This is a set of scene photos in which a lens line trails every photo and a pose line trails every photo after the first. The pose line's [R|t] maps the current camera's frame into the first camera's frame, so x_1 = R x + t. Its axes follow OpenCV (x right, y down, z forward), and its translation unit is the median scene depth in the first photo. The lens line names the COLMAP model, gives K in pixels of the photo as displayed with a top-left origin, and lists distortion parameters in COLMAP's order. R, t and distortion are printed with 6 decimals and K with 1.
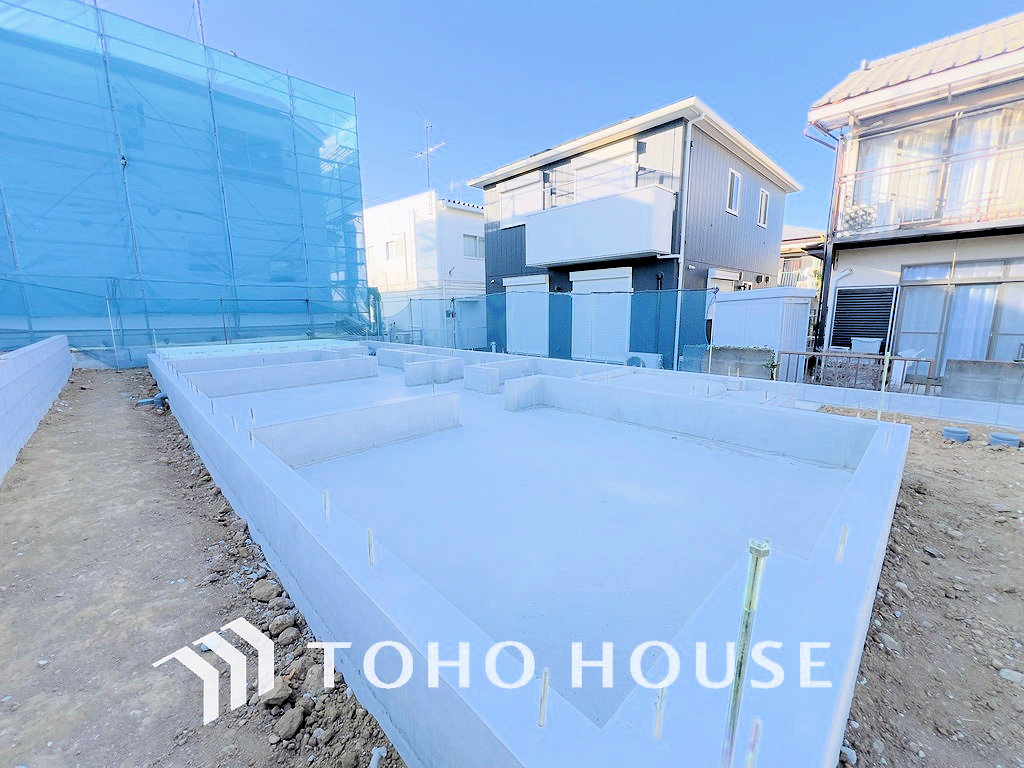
lens RADIAL K [[406.9, 0, 512.0], [0, 406.9, 384.0], [0, 0, 1]] dist [-0.008265, 0.000717]
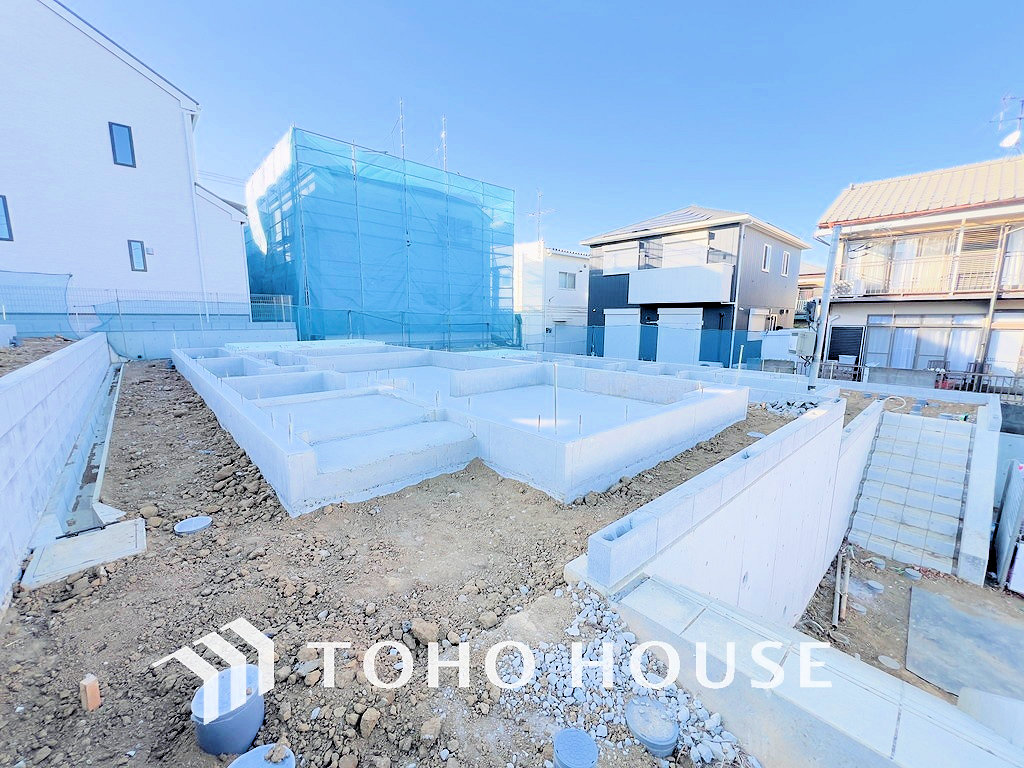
lens RADIAL K [[406.9, 0, 512.0], [0, 406.9, 384.0], [0, 0, 1]] dist [-0.008265, 0.000717]
pose [[0.999421, 0.021823, -0.026107, -0.404437], [-0.022301, 0.999586, -0.018153, 0.056852], [0.025700, 0.018725, 0.999494, -0.605735]]
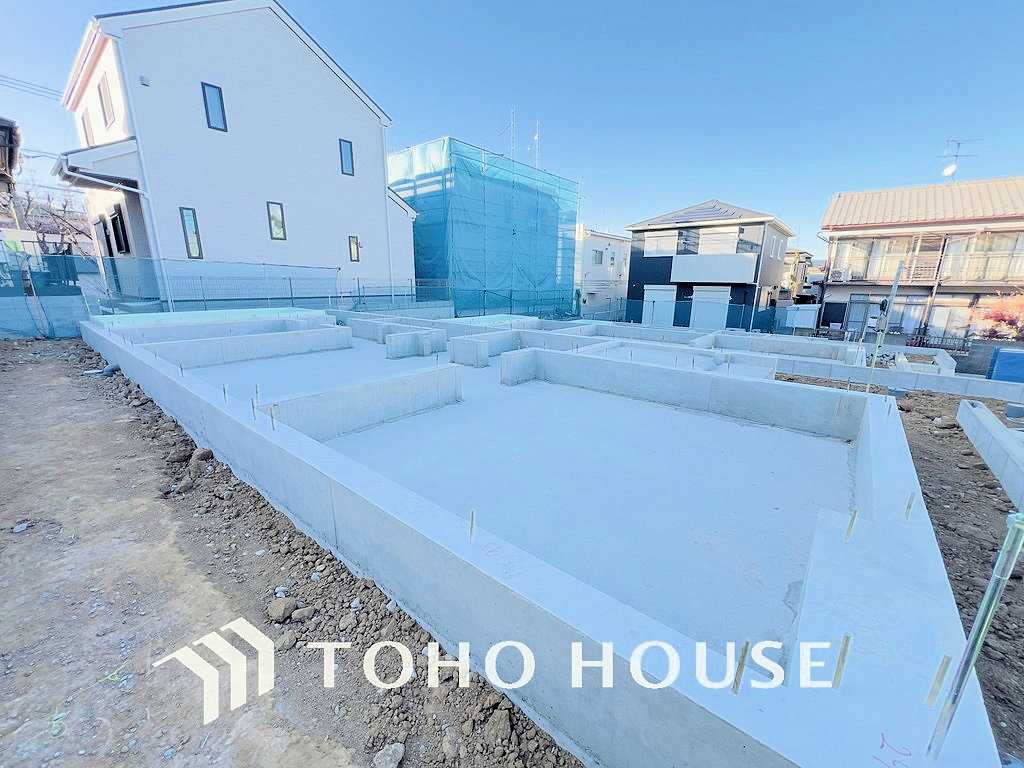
lens RADIAL K [[406.9, 0, 512.0], [0, 406.9, 384.0], [0, 0, 1]] dist [-0.008265, 0.000717]
pose [[0.993877, -0.005363, 0.110358, -1.046729], [-0.002211, 0.997656, 0.068396, 0.070446], [-0.110466, -0.068221, 0.991536, -0.963510]]
